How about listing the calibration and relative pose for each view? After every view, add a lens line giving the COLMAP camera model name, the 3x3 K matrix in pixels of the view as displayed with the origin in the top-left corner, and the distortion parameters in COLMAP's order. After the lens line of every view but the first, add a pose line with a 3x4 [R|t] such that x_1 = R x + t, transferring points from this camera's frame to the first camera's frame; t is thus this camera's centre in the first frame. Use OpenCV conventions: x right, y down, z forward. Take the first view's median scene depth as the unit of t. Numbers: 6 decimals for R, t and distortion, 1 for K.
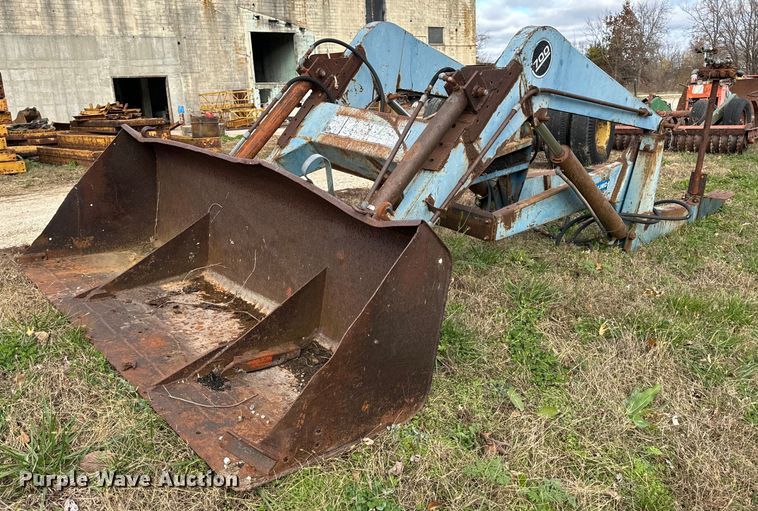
lens RADIAL K [[603.8, 0, 333.8], [0, 603.8, 254.0], [0, 0, 1]] dist [0.015942, 0.002621]
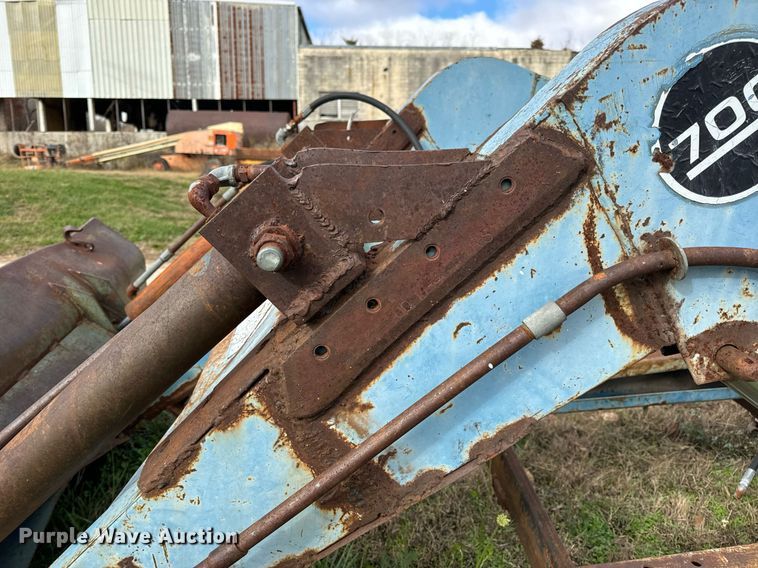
lens RADIAL K [[534.5, 0, 374.9], [0, 534.5, 282.8], [0, 0, 1]] dist [0.094454, -0.100836]
pose [[0.821044, 0.164384, -0.546685, 0.348768], [-0.194466, 0.980905, 0.002890, -0.233440], [0.536721, 0.103938, 0.837334, 0.747038]]
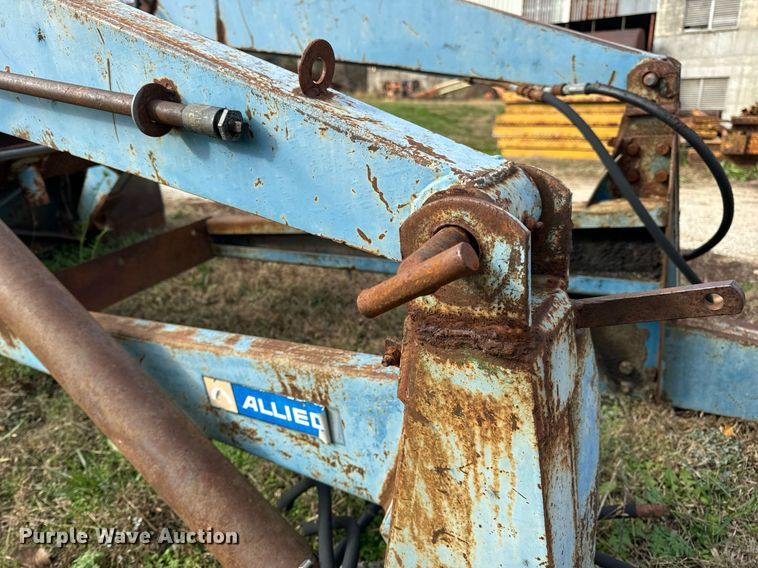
lens RADIAL K [[540.2, 0, 377.1], [0, 540.2, 278.7], [0, 0, 1]] dist [0.118822, -0.190138]
pose [[0.324184, 0.318848, -0.890640, 0.836191], [-0.251312, 0.936684, 0.243857, -0.302322], [0.912001, 0.144775, 0.383789, 1.282497]]
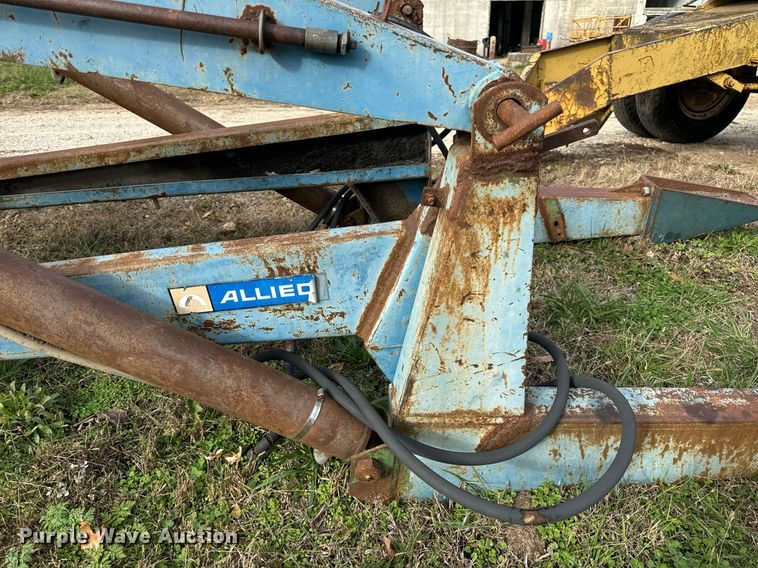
lens RADIAL K [[534.5, 0, 374.9], [0, 534.5, 282.8], [0, 0, 1]] dist [0.094454, -0.100836]
pose [[0.819378, 0.279458, -0.500523, 0.811973], [-0.181034, 0.954588, 0.236618, -0.246682], [0.543918, -0.103268, 0.832760, 1.075236]]
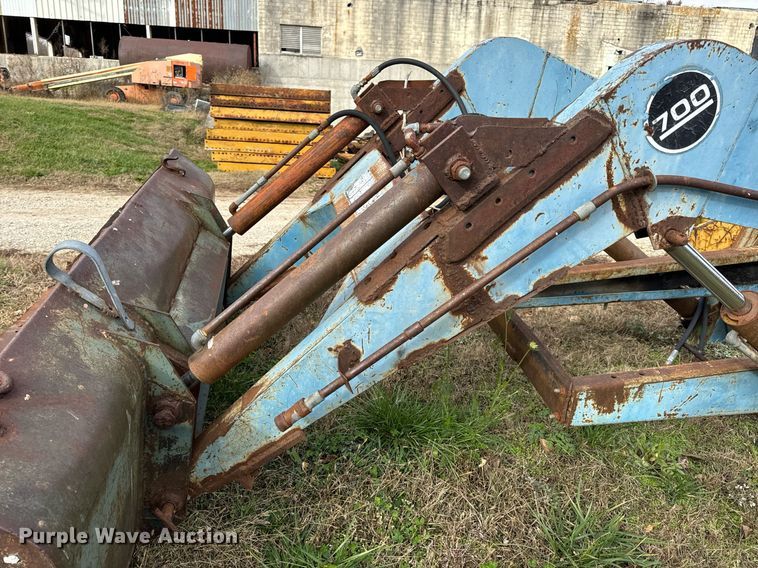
lens RADIAL K [[532.8, 0, 375.7], [0, 532.8, 275.7], [0, 0, 1]] dist [0.091802, -0.087610]
pose [[0.860165, 0.227165, -0.456631, 0.352776], [-0.217927, 0.973184, 0.073627, -0.178677], [0.461112, 0.036181, 0.886604, 0.522734]]
